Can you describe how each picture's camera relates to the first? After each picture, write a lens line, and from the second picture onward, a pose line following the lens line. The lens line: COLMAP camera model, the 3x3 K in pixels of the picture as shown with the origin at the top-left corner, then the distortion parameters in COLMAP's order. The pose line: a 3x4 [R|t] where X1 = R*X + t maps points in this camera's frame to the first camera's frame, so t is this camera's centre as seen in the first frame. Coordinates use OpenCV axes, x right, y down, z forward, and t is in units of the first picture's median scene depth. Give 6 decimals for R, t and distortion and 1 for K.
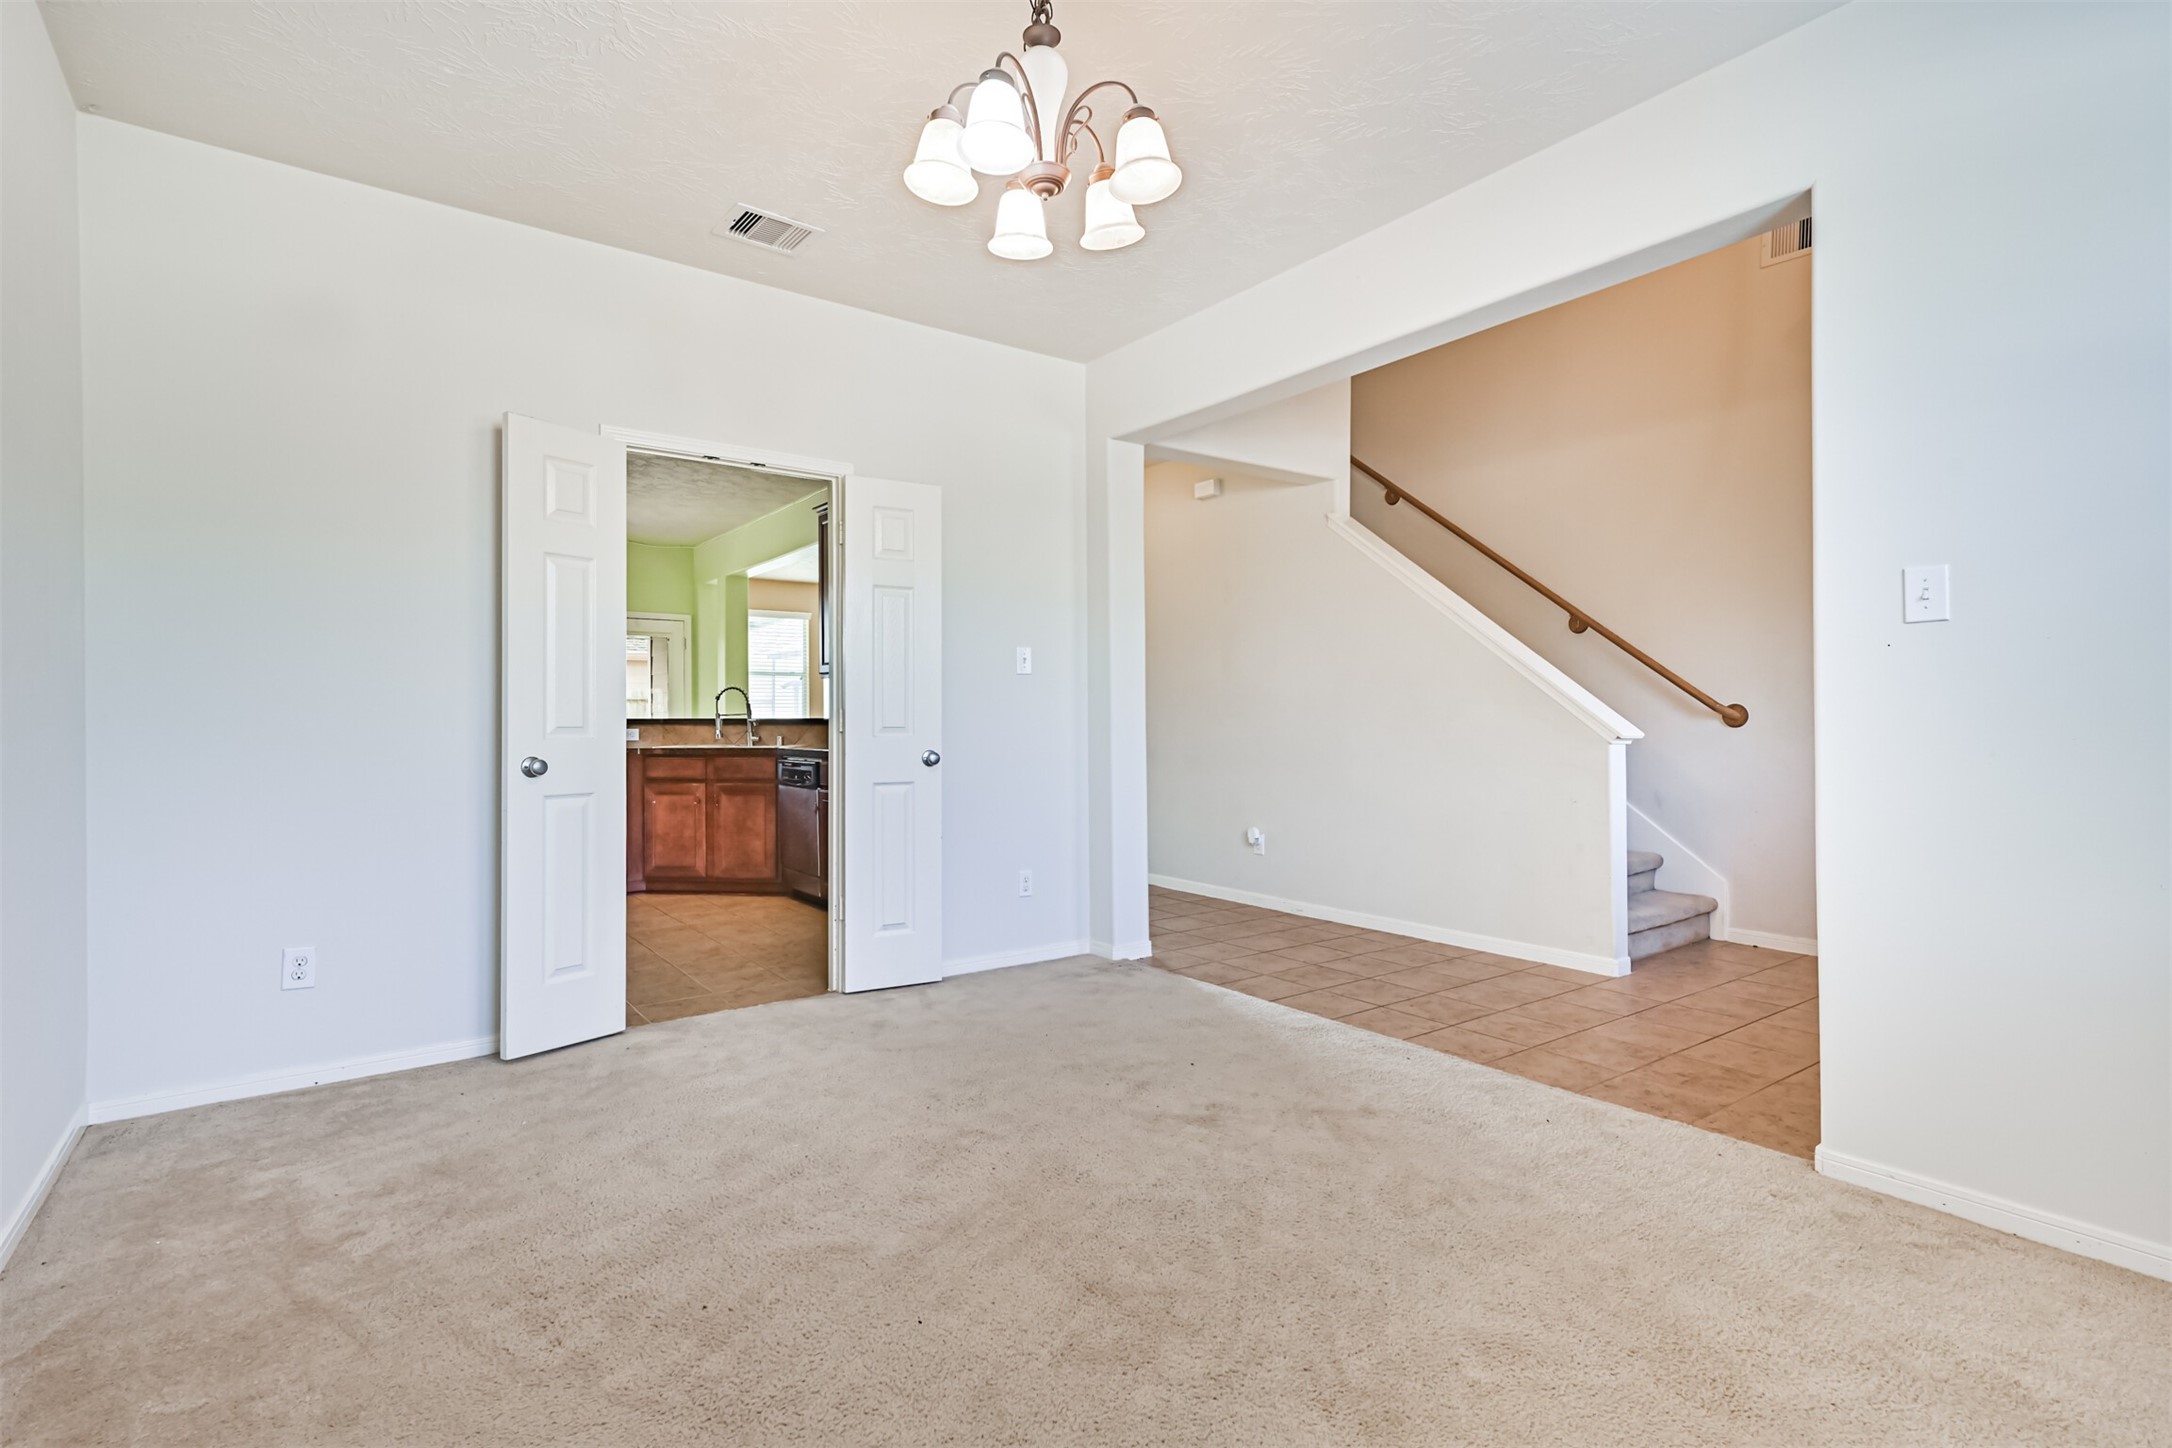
lens RADIAL K [[1042.5, 0, 1095.3], [0, 1042.5, 733.4], [0, 0, 1]] dist [0.010967, 0.000946]
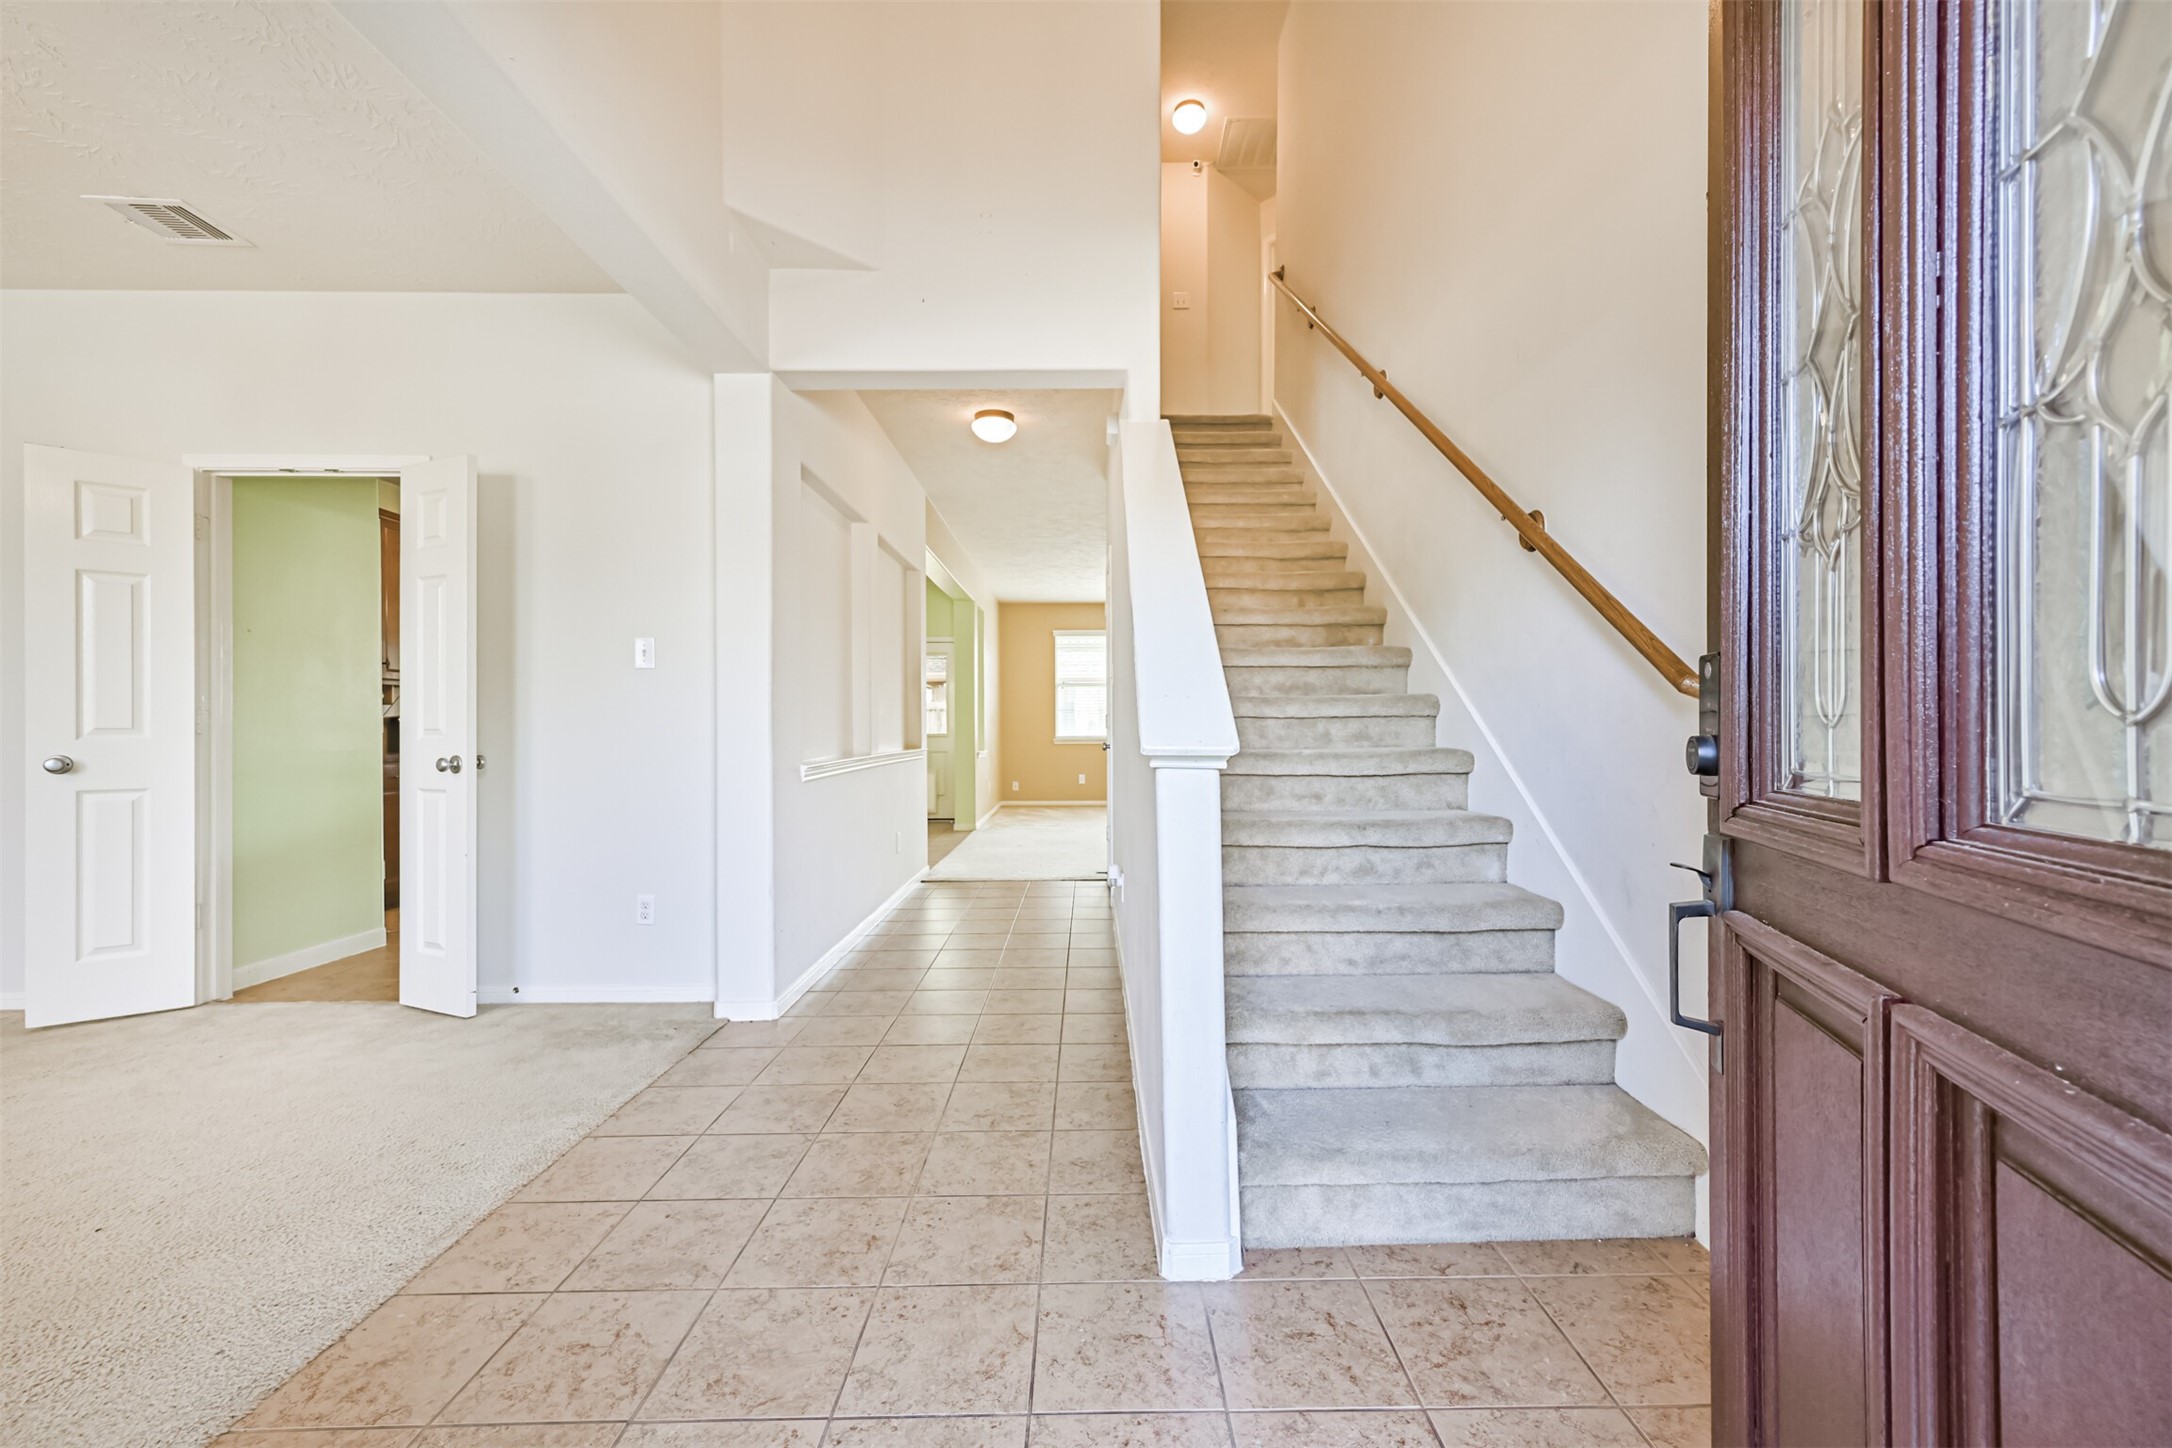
lens RADIAL K [[855.4, 0, 1083.4], [0, 855.4, 732.3], [0, 0, 1]] dist [0.002874, 0.000991]
pose [[0.818980, -0.006090, -0.573790, 0.744135], [-0.008170, 0.999719, -0.022272, 0.009219], [0.573764, 0.022928, 0.818700, 0.737900]]
